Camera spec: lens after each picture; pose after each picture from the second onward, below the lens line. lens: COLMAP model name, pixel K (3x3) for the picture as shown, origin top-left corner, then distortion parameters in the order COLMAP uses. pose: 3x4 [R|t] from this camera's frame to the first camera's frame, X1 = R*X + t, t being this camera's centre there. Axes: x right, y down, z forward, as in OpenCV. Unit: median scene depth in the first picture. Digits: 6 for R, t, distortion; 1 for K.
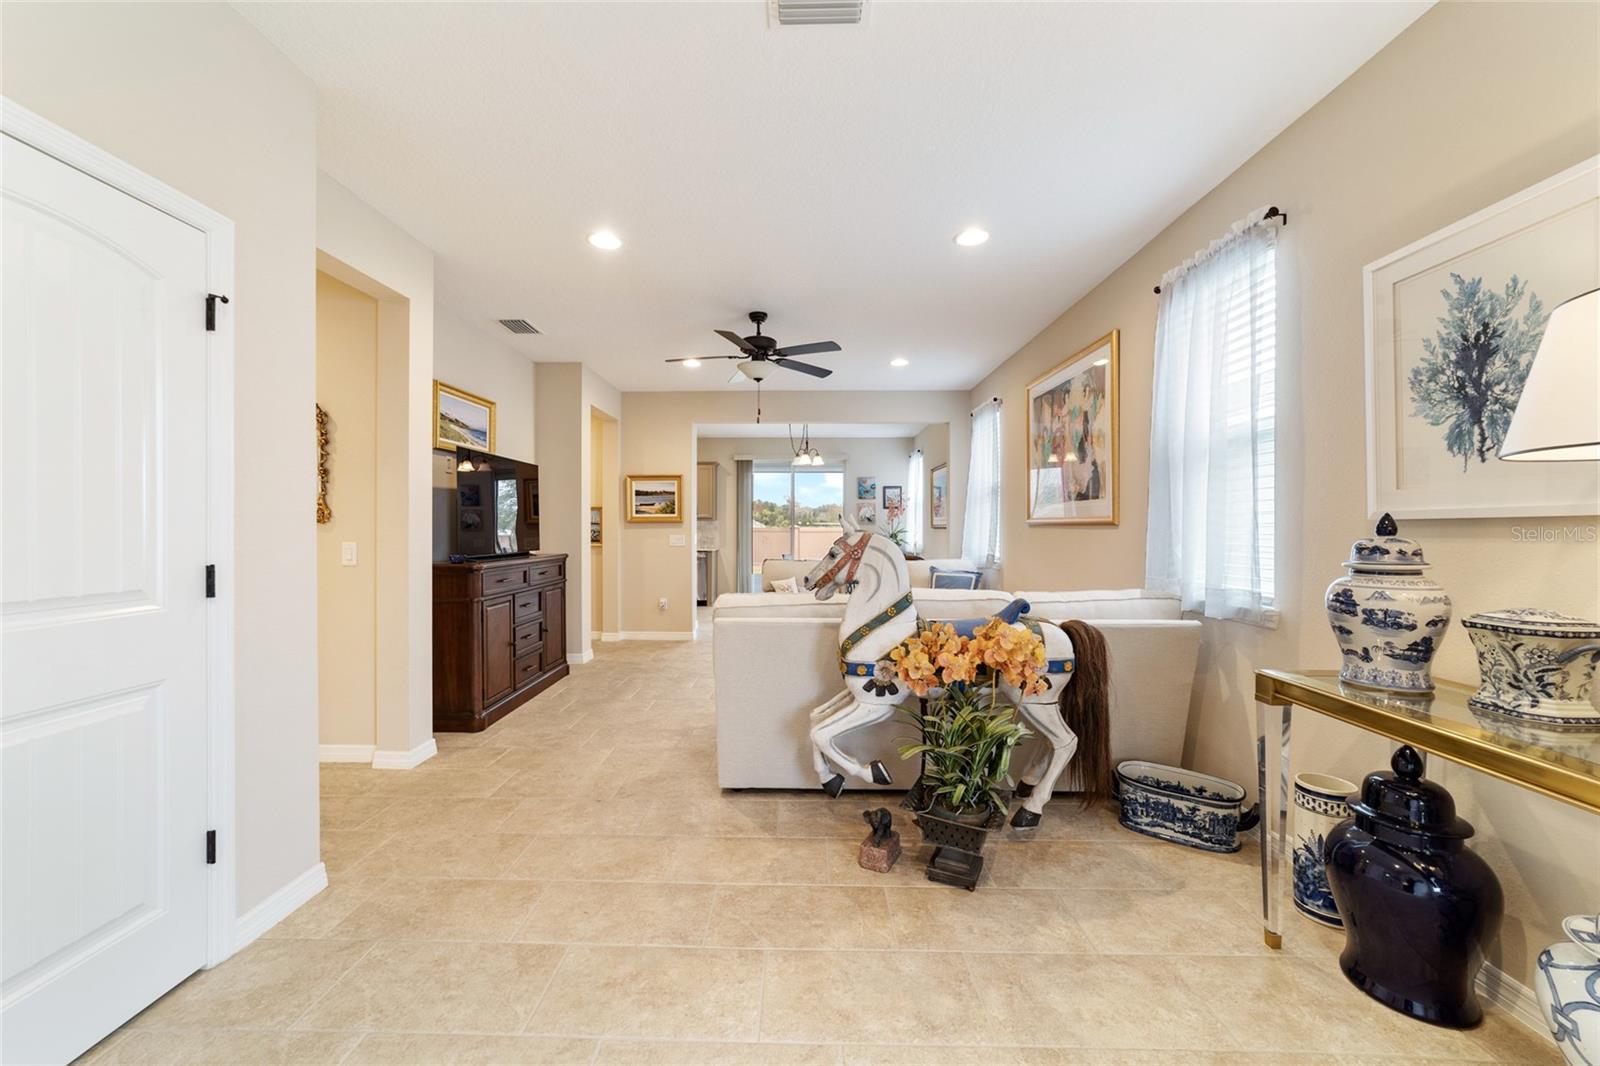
lens RADIAL K [[616.2, 0, 801.2], [0, 616.2, 529.2], [0, 0, 1]] dist [-0.015395, 0.007264]
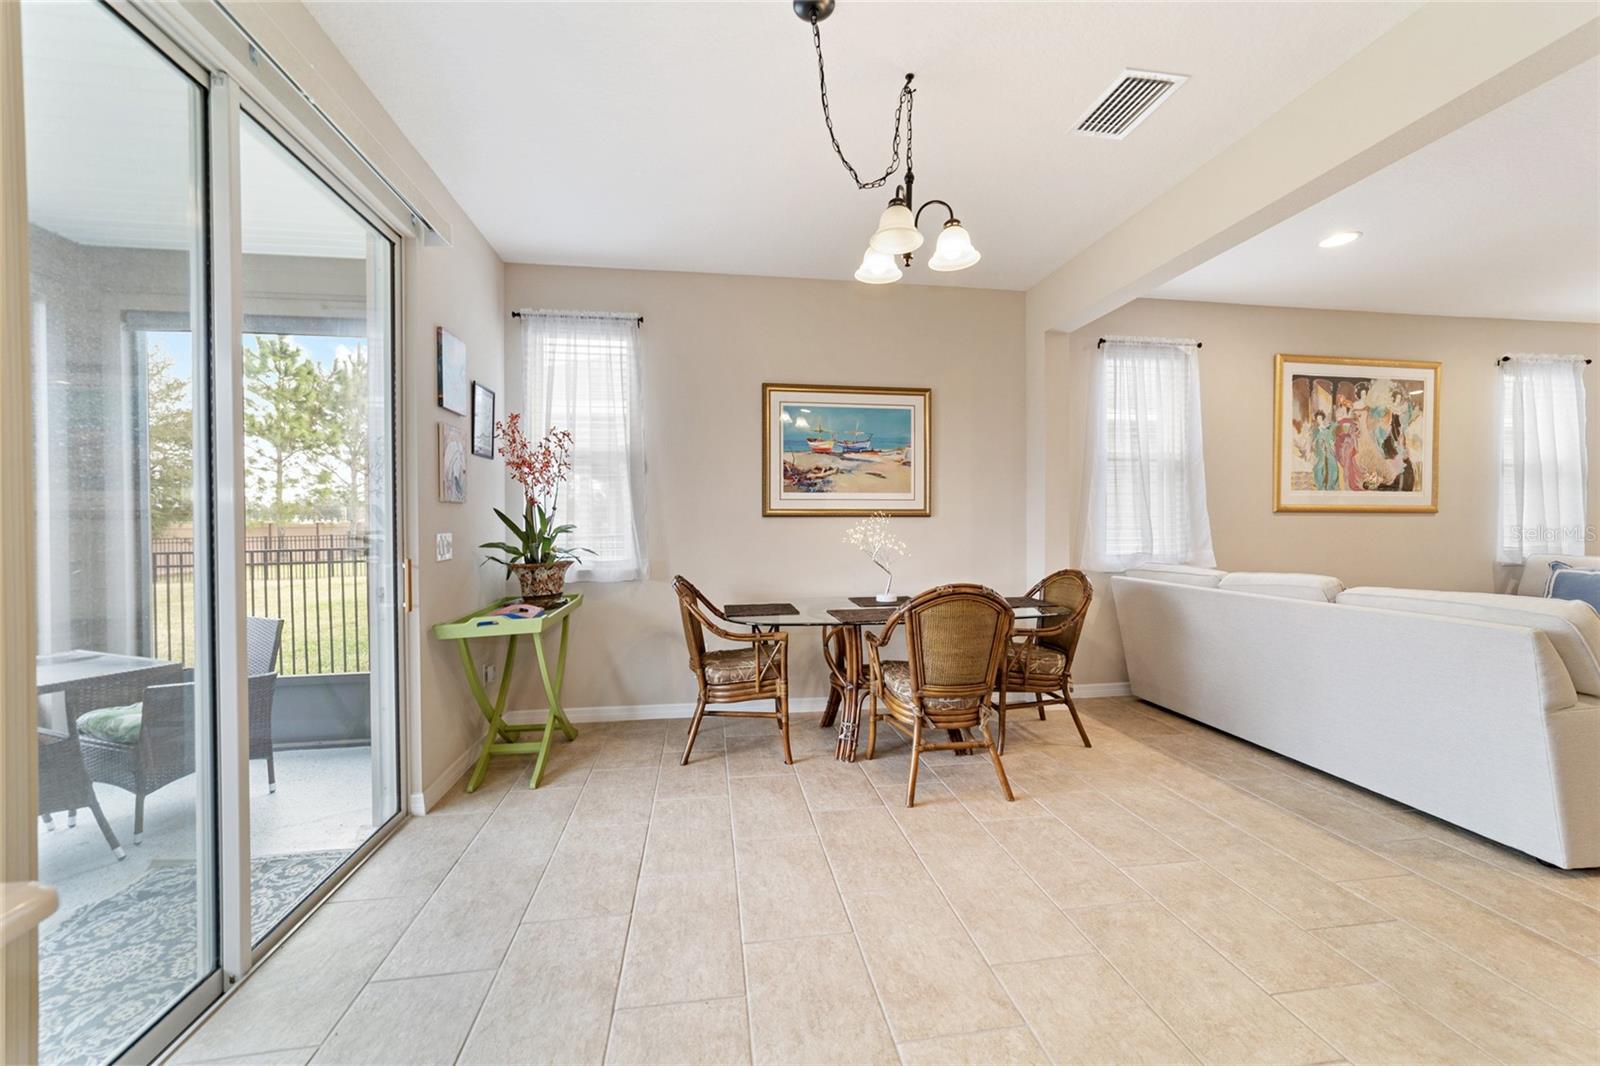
lens RADIAL K [[616.2, 0, 796.4], [0, 616.2, 527.9], [0, 0, 1]] dist [-0.015395, 0.007264]
pose [[-0.153656, -0.009654, 0.988077, -0.478016], [0.004295, 0.999936, 0.010438, 0.004384], [-0.988115, 0.005848, -0.153604, 2.178419]]
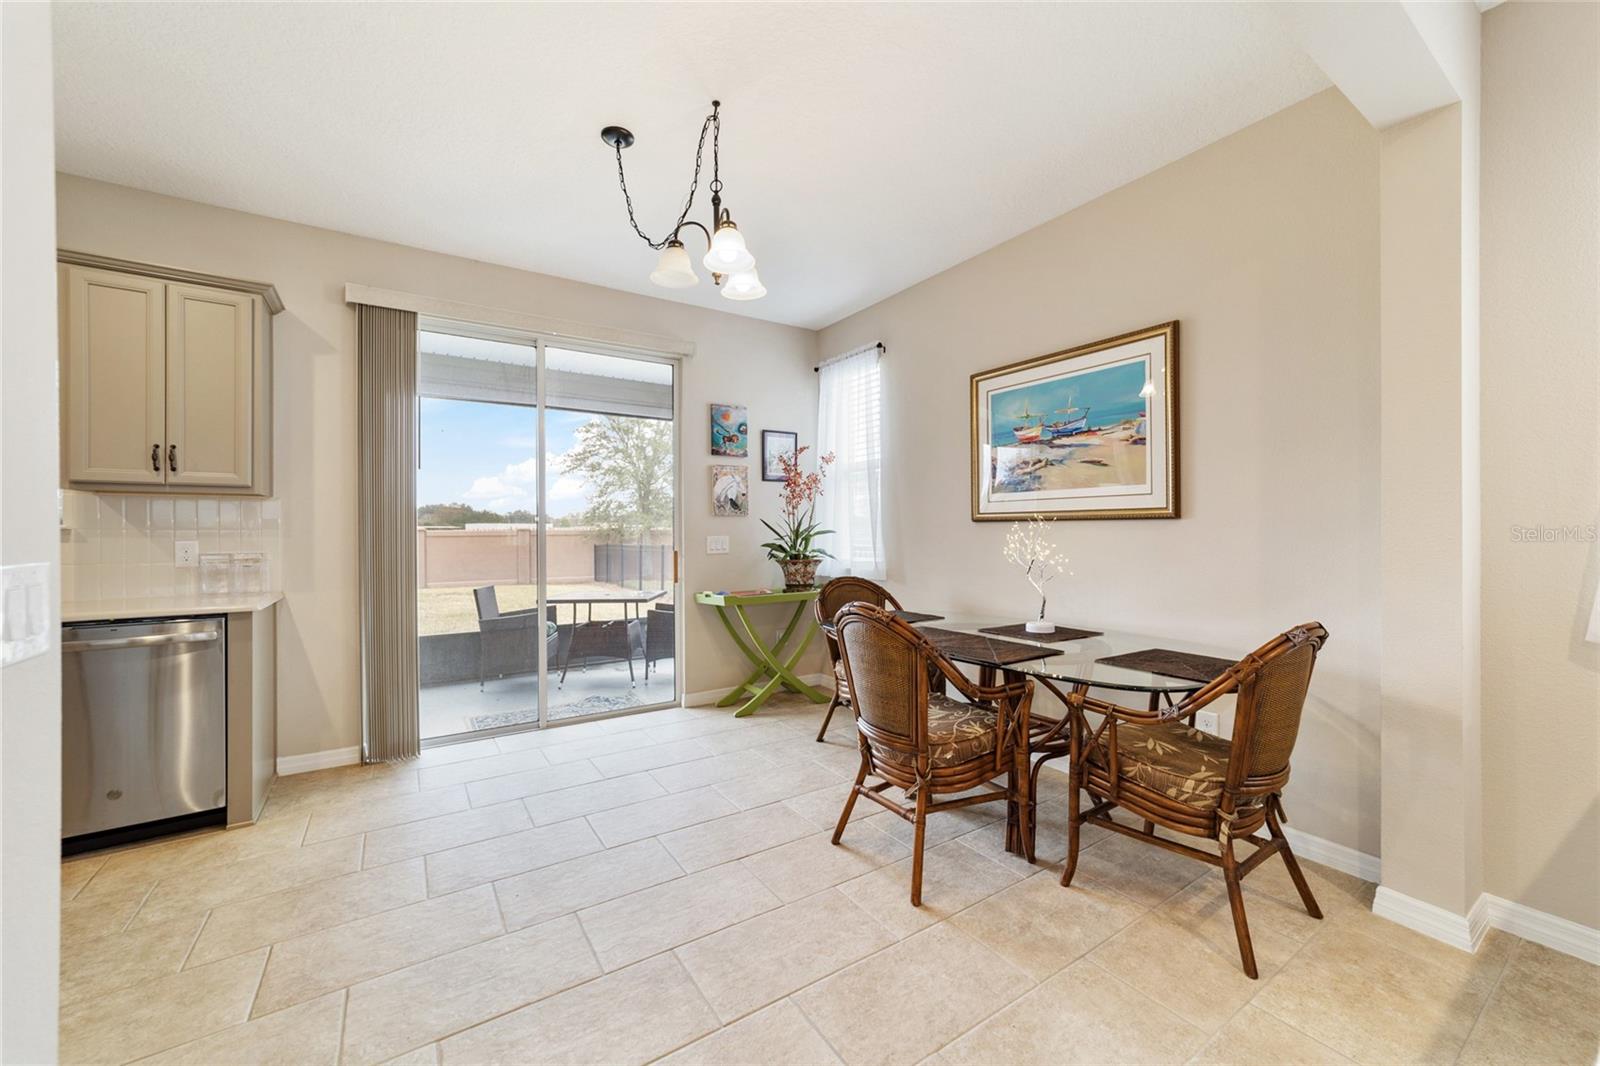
lens RADIAL K [[616.2, 0, 799.4], [0, 616.2, 533.5], [0, 0, 1]] dist [-0.015395, 0.007264]
pose [[0.833705, -0.007831, 0.552155, -0.218154], [0.006637, 0.999969, 0.004161, 0.007958], [-0.552170, 0.000196, 0.833731, 1.516683]]
